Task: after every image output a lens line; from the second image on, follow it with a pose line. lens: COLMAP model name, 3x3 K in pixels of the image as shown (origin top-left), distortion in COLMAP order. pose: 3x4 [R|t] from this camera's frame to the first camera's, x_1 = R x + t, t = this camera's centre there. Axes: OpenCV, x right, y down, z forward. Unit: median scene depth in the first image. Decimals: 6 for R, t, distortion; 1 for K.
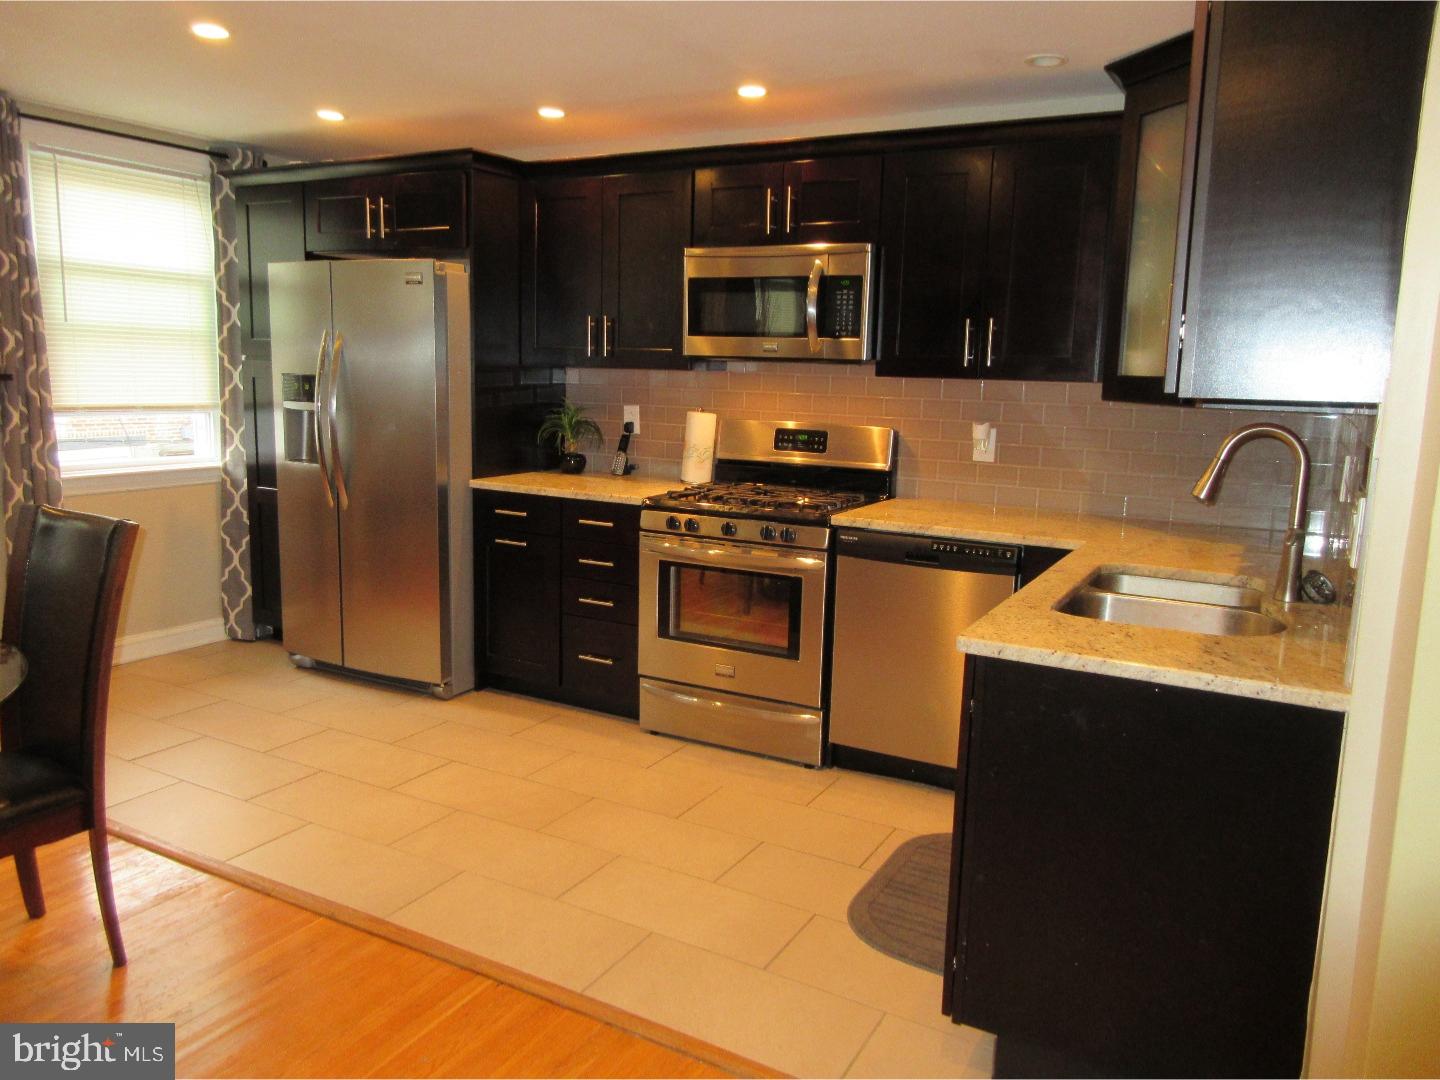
lens RADIAL K [[1046.6, 0, 720.8], [0, 1046.6, 534.1], [0, 0, 1]] dist [-0.004538, -0.000451]
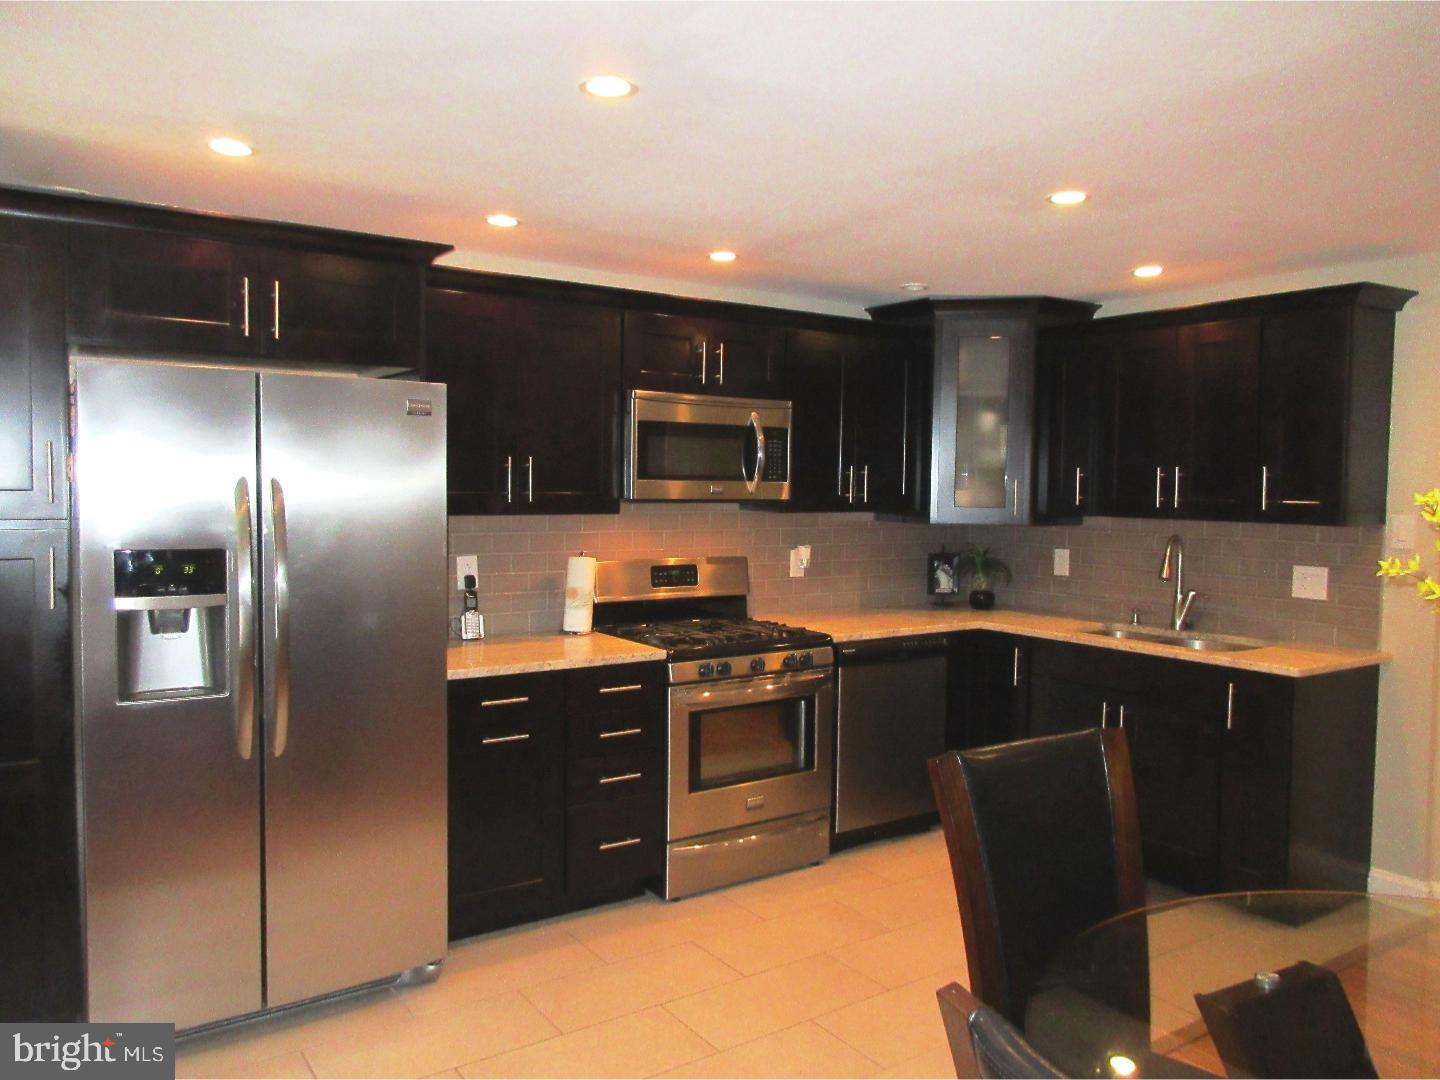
lens RADIAL K [[1046.6, 0, 717.8], [0, 1046.6, 546.9], [0, 0, 1]] dist [-0.004538, -0.000451]
pose [[0.460532, -0.072819, 0.884651, -0.865154], [0.146721, 0.989165, 0.005042, -0.122901], [-0.875433, 0.127475, 0.466226, 0.500119]]
